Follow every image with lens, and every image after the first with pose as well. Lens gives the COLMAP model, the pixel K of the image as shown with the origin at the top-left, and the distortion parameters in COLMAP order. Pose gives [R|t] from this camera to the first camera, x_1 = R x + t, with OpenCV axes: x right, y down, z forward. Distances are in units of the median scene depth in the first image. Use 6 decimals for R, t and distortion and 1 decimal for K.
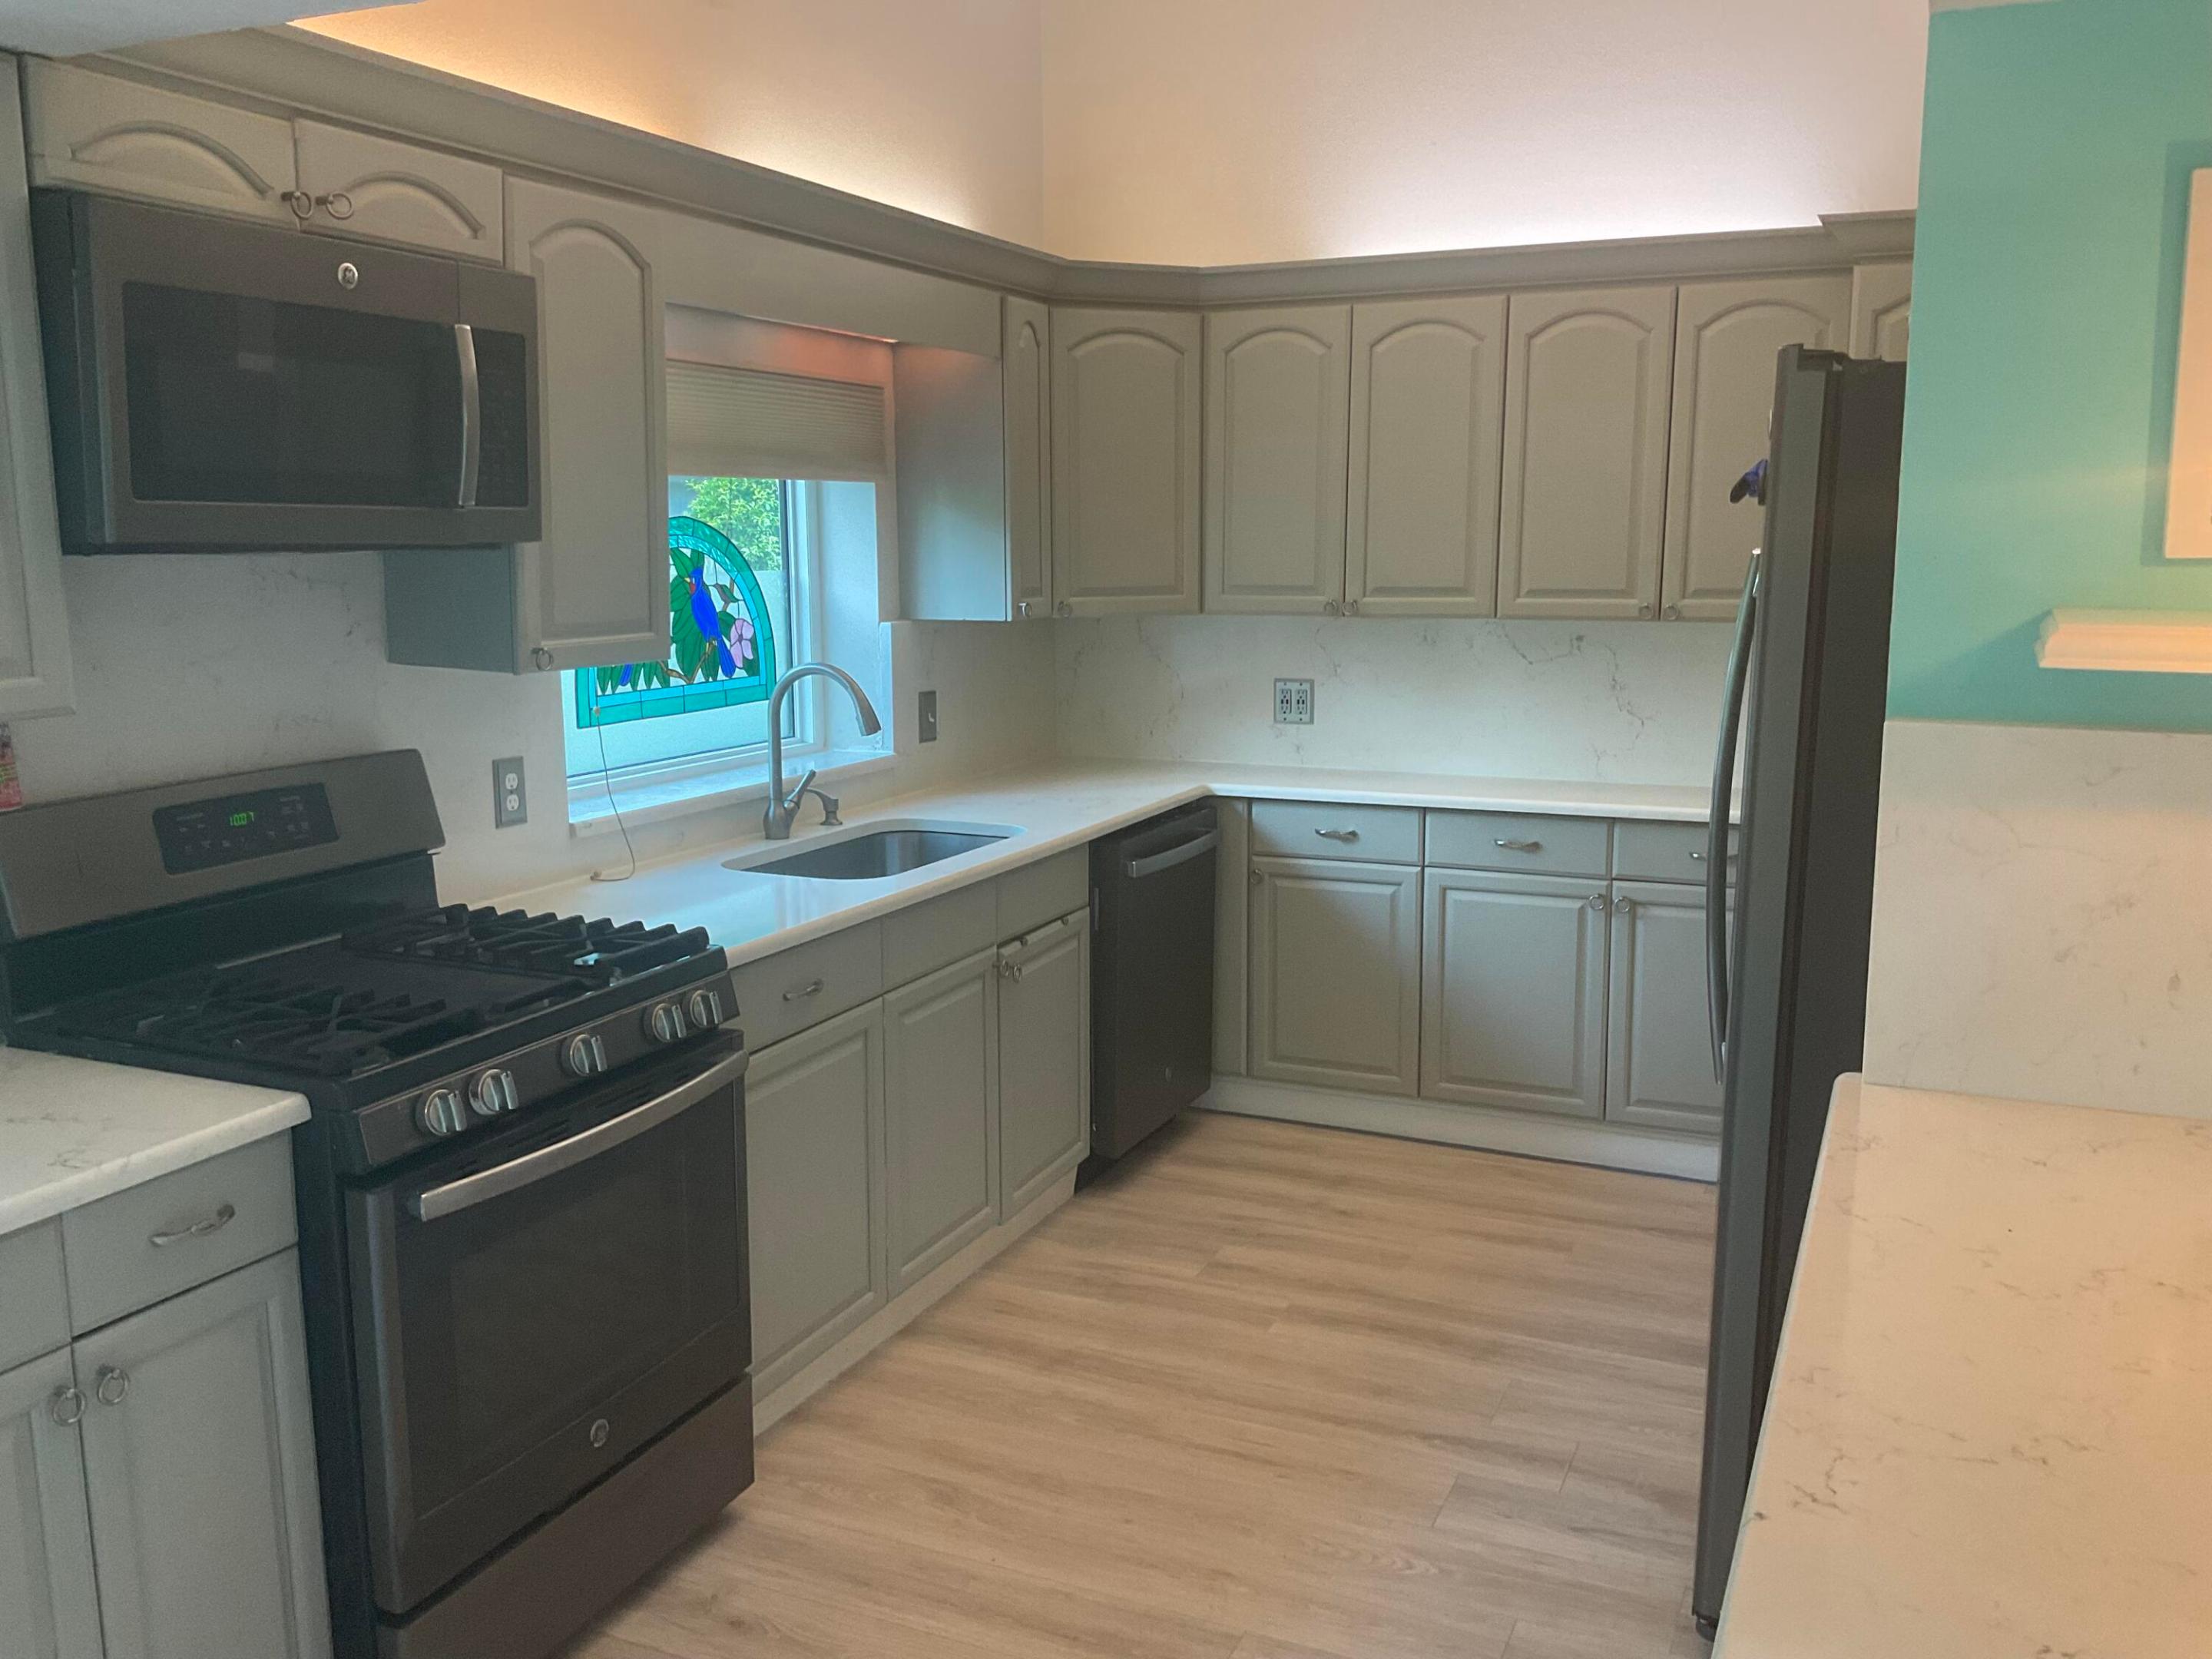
lens RADIAL K [[1820.9, 0, 1106.0], [0, 1820.9, 829.5], [0, 0, 1]] dist [0.123542, -0.261532]
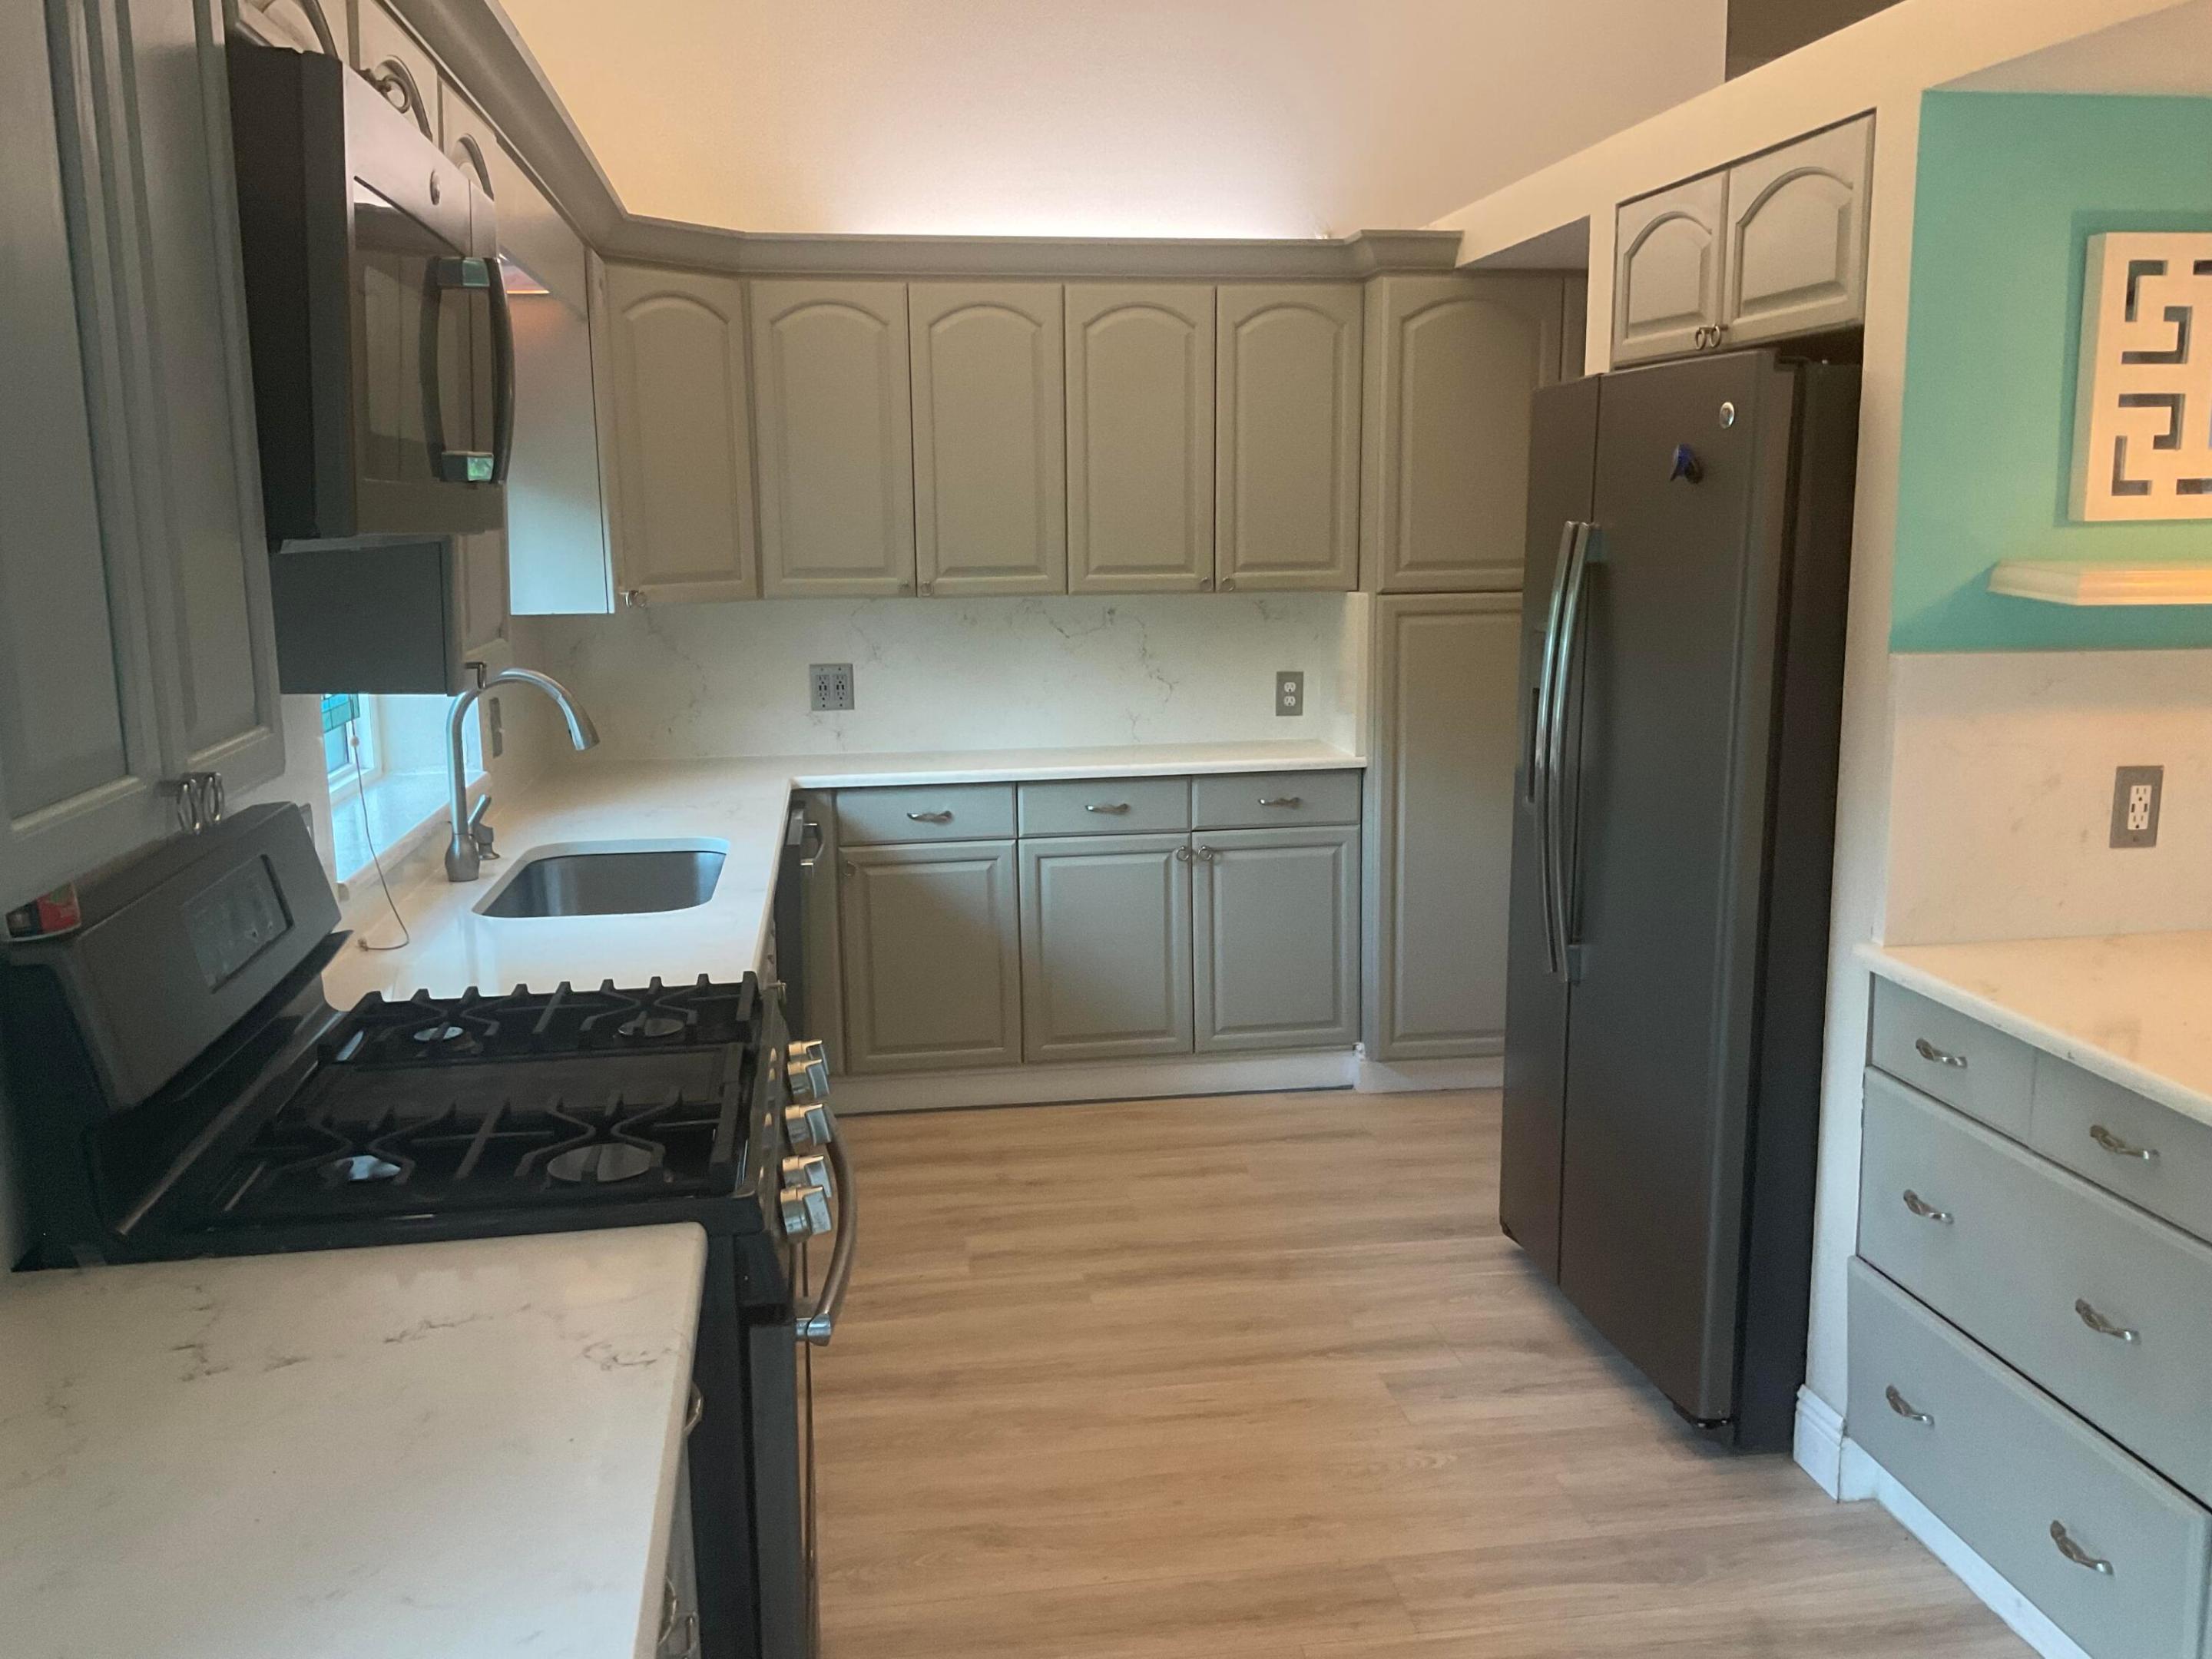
lens RADIAL K [[1820.9, 0, 1106.0], [0, 1820.9, 829.5], [0, 0, 1]] dist [0.123542, -0.261532]
pose [[0.840246, -0.100900, 0.532735, -0.340264], [0.095868, 0.994699, 0.037190, -0.018874], [-0.533663, 0.019823, 0.845465, 0.111503]]
